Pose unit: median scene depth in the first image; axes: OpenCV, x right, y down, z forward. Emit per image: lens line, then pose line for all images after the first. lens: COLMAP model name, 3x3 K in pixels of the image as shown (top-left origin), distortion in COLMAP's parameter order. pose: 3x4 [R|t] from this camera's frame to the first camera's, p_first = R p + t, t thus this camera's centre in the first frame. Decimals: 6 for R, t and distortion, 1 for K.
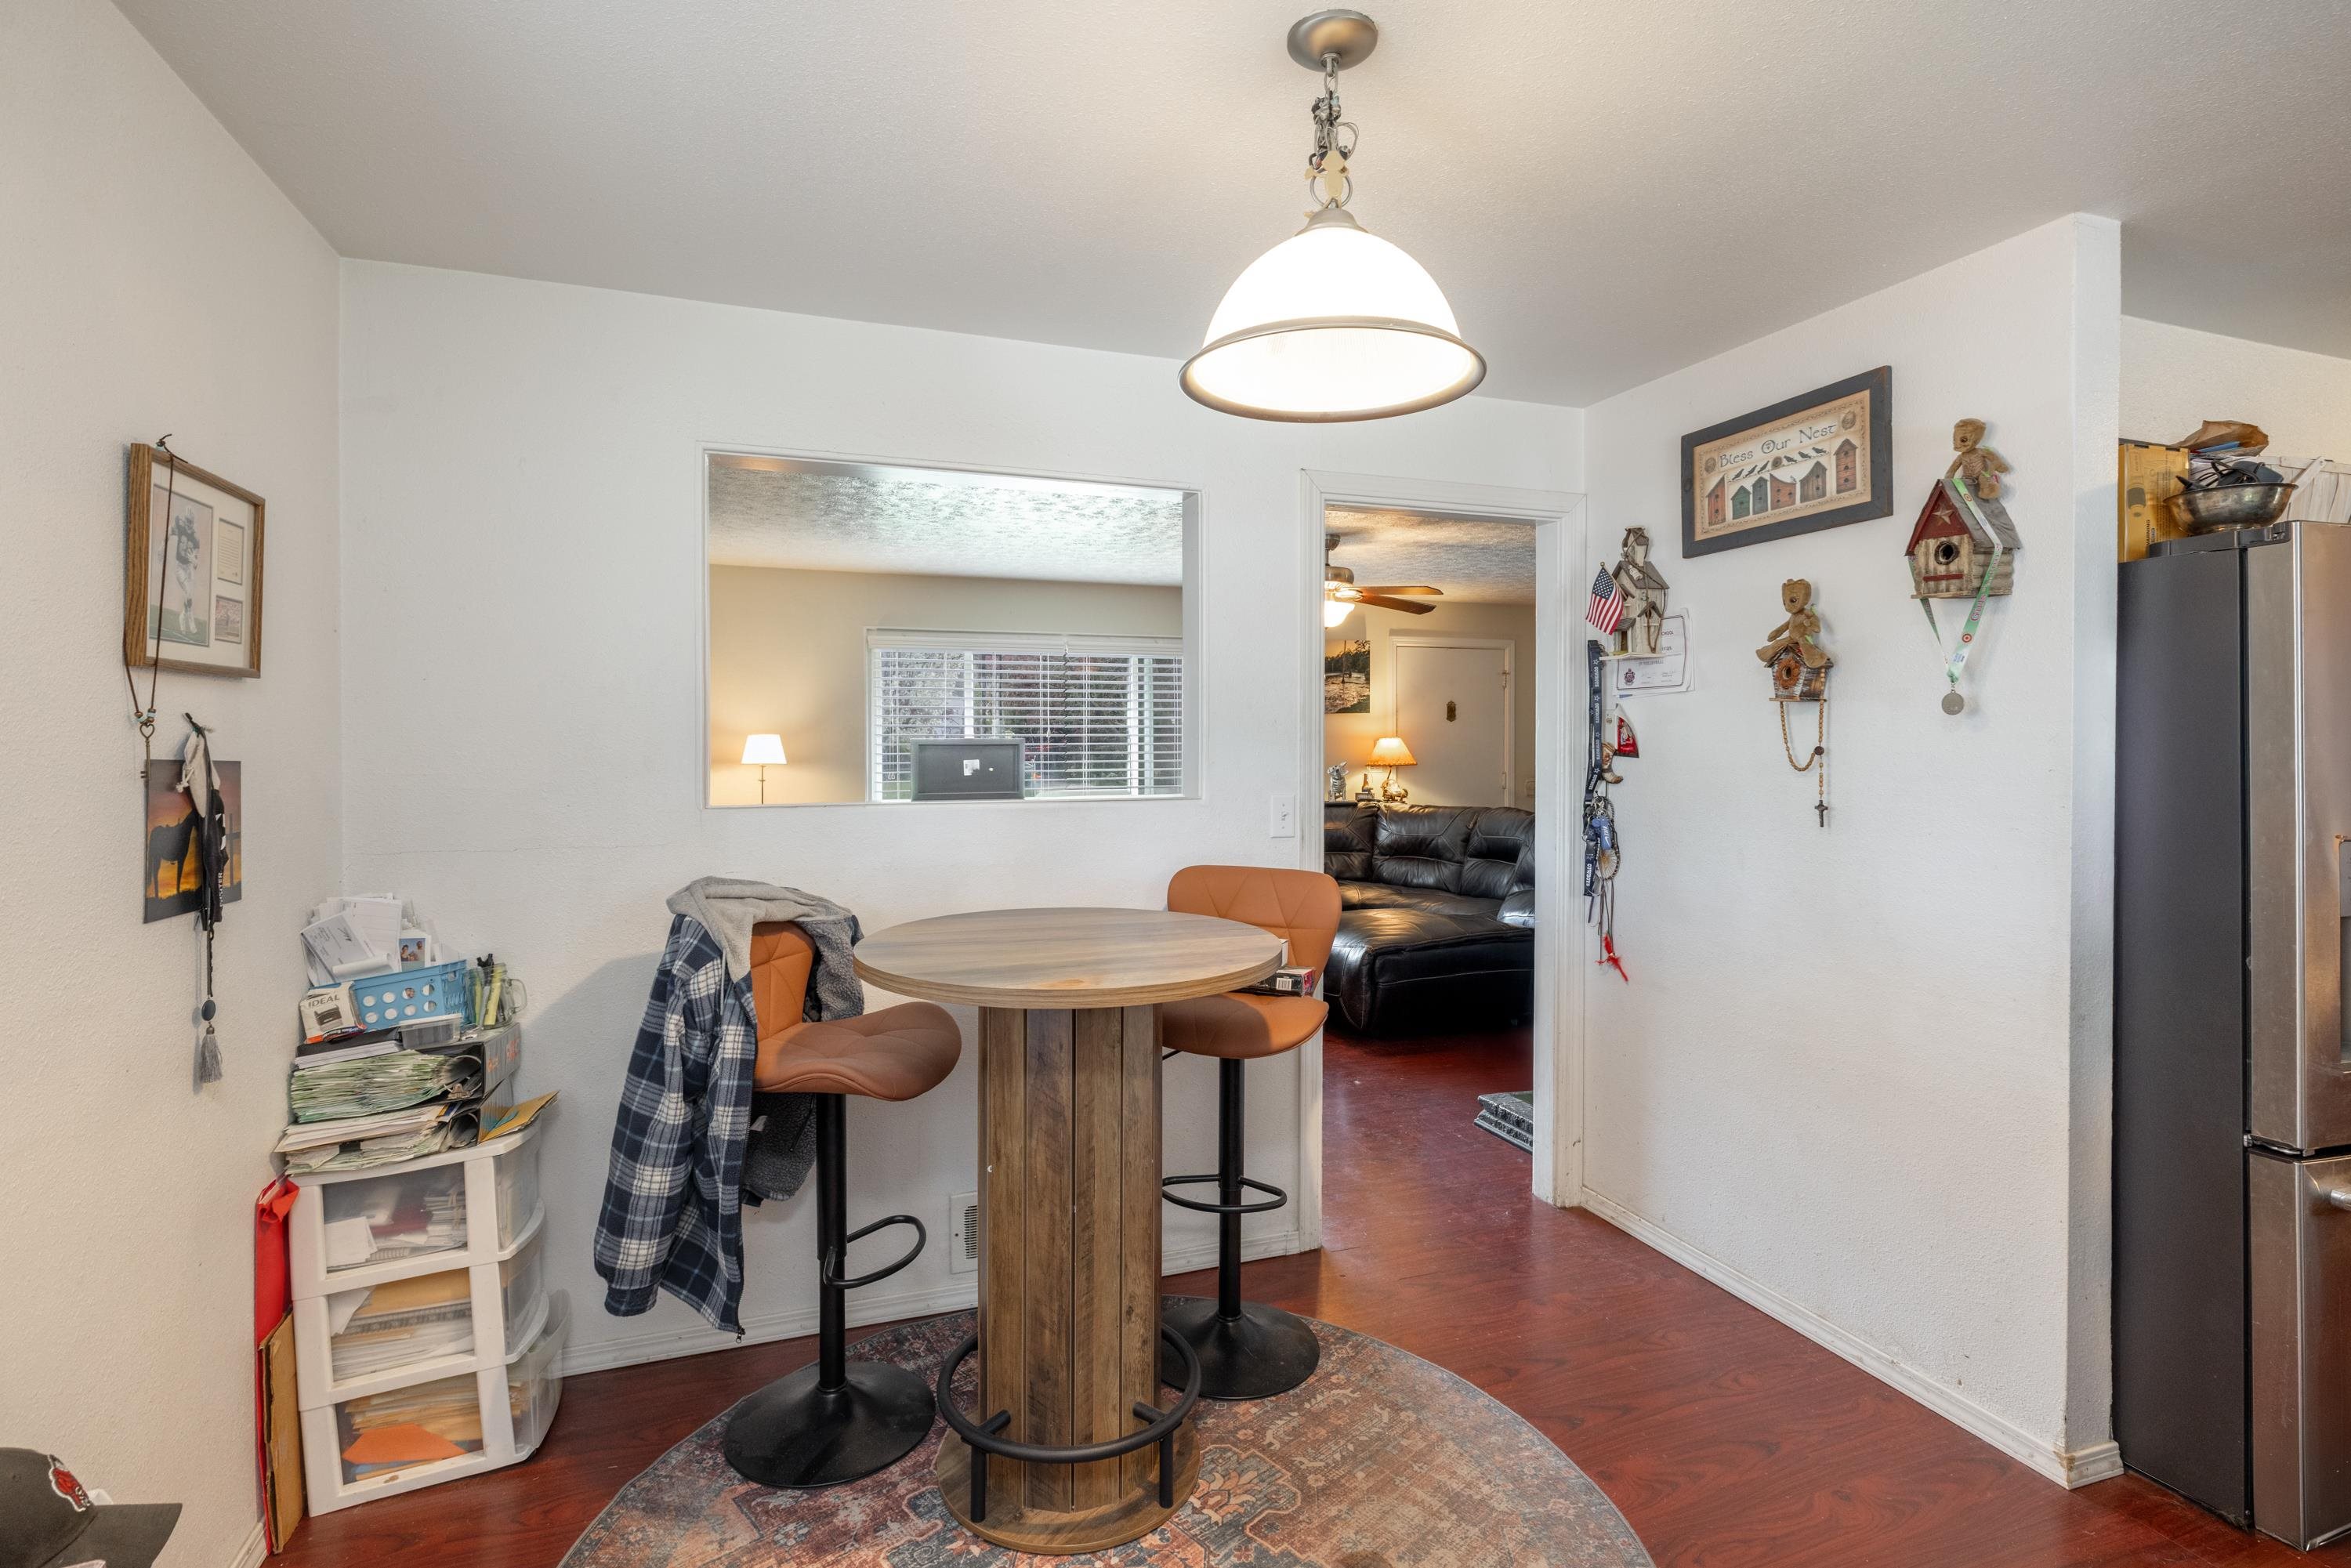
lens RADIAL K [[1142.0, 0, 1179.2], [0, 1142.0, 739.8], [0, 0, 1]] dist [0.000715, 0.000297]
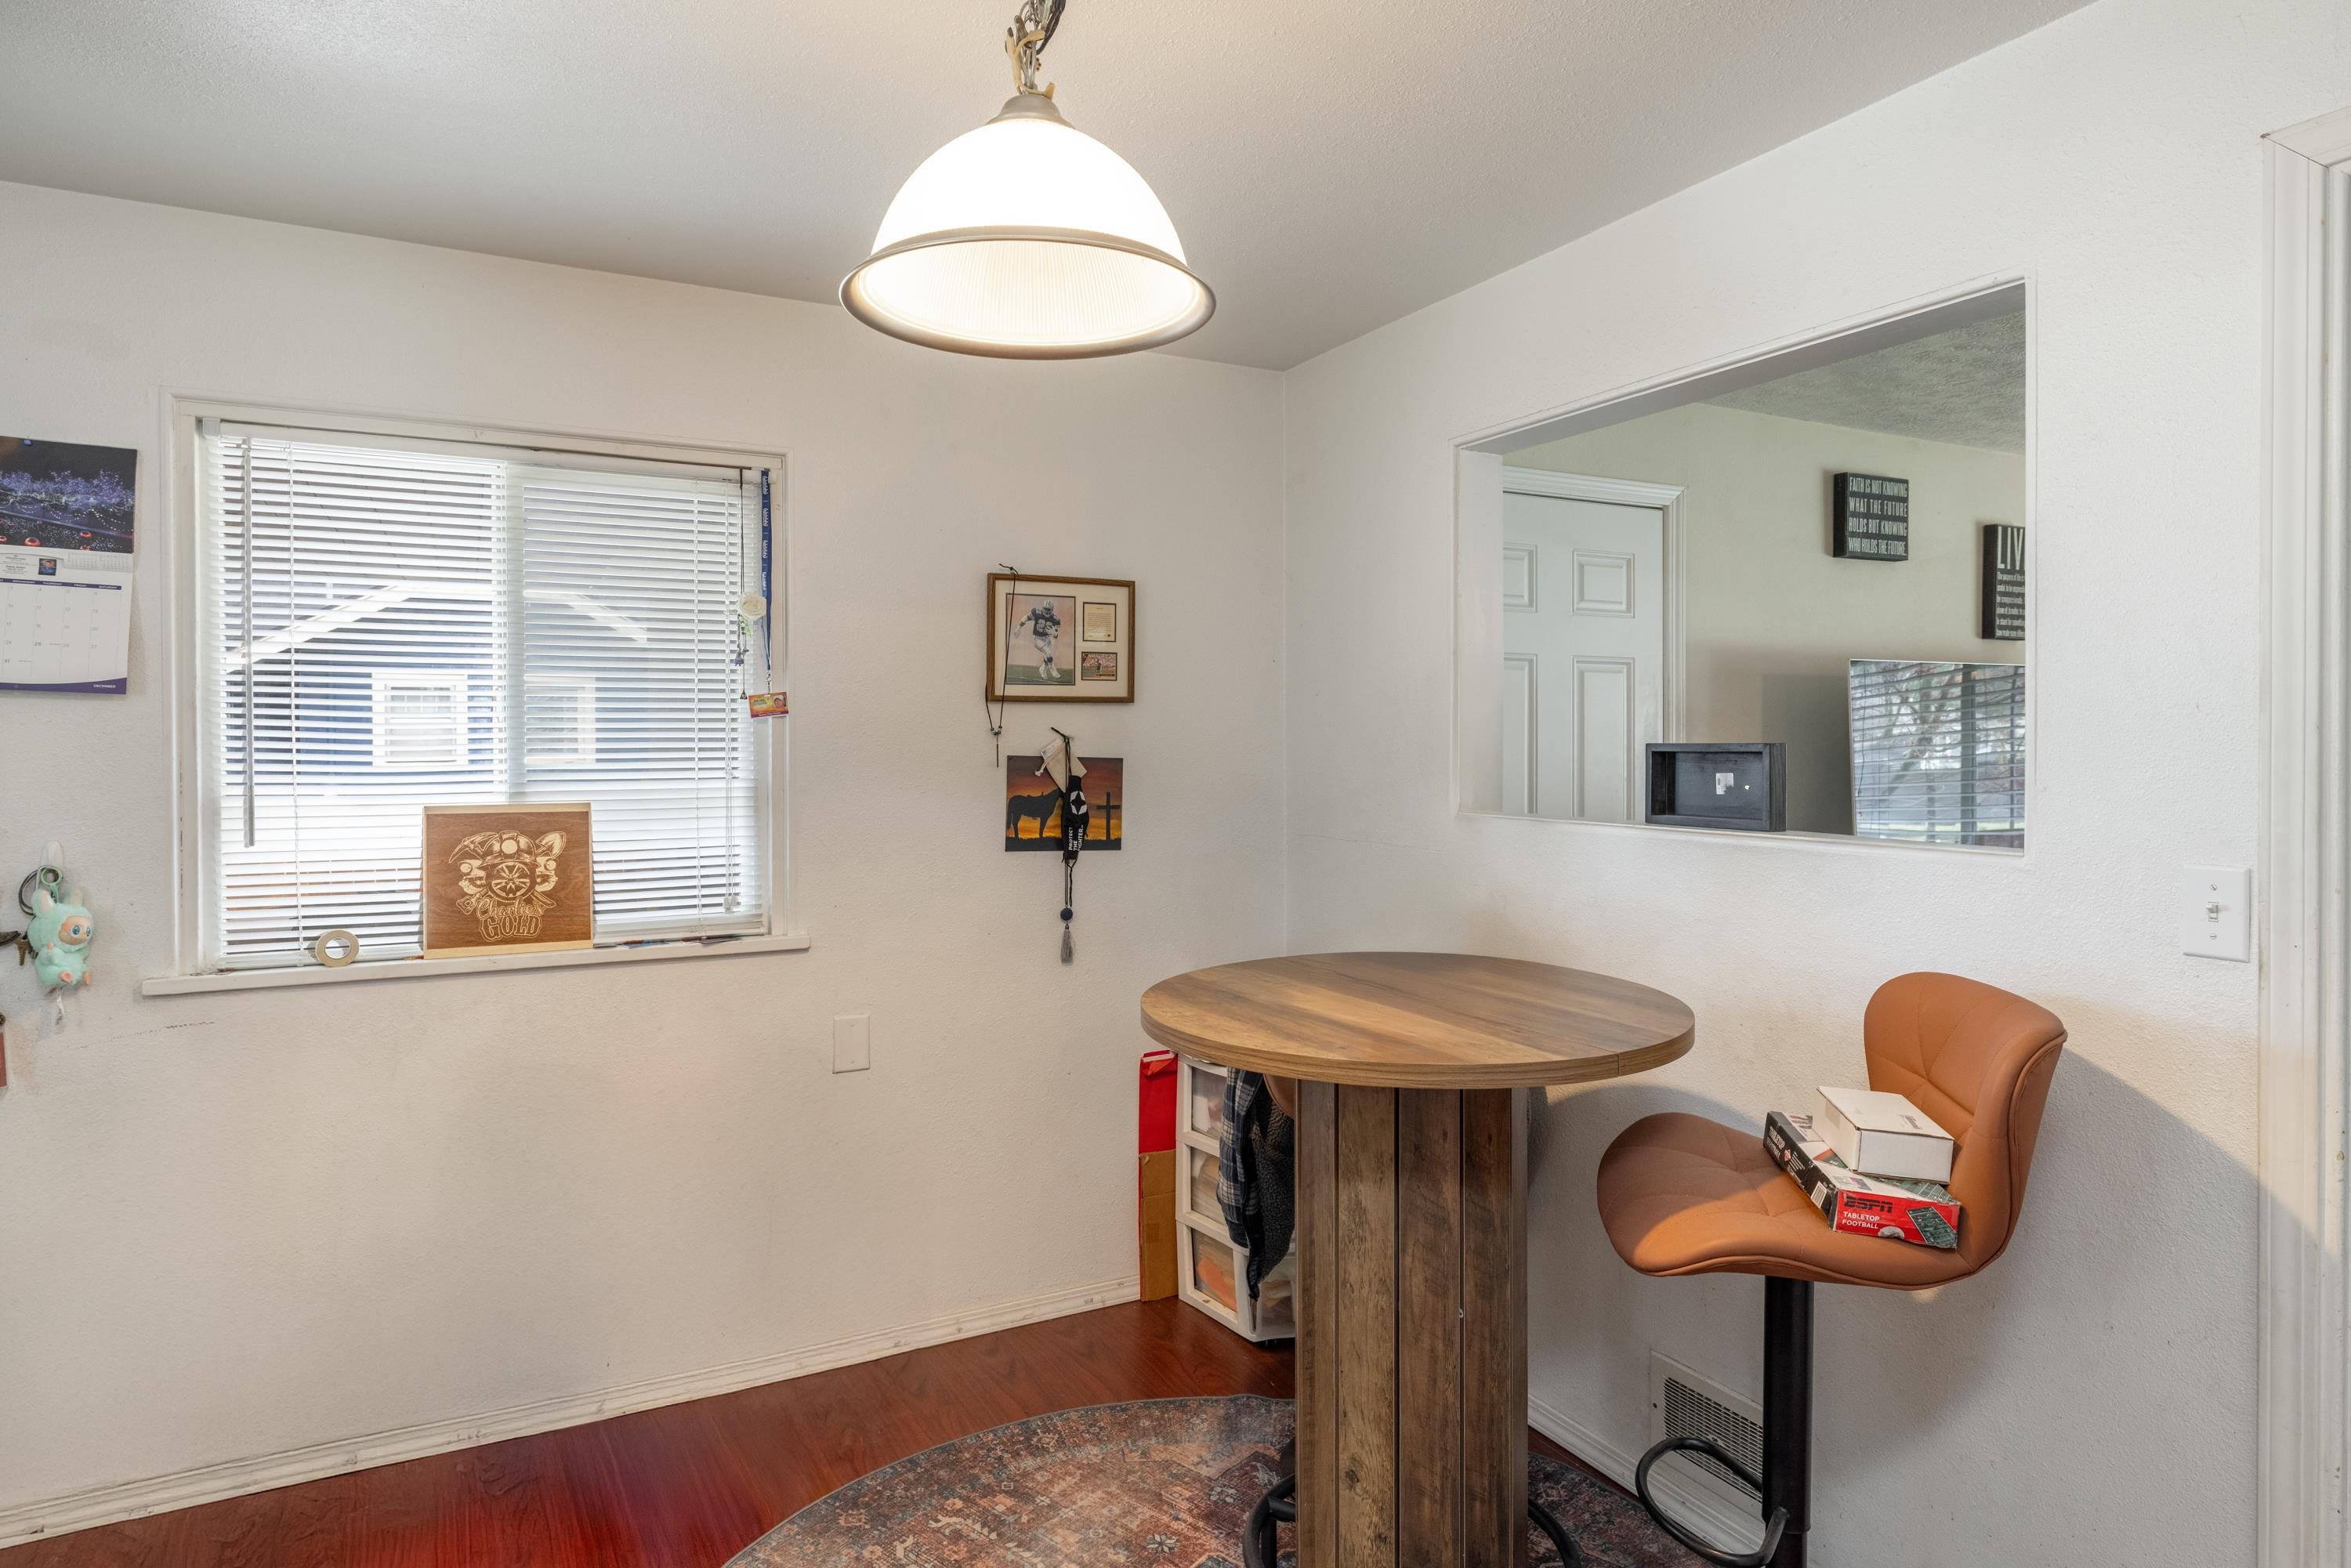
lens RADIAL K [[1331.5, 0, 1175.7], [0, 1331.5, 755.2], [0, 0, 1]] dist [-0.000816, -0.000608]
pose [[0.128674, 0.003930, -0.991679, 0.921924], [-0.005830, 0.999978, 0.003207, 0.008058], [0.991670, 0.005369, 0.128694, 0.838491]]
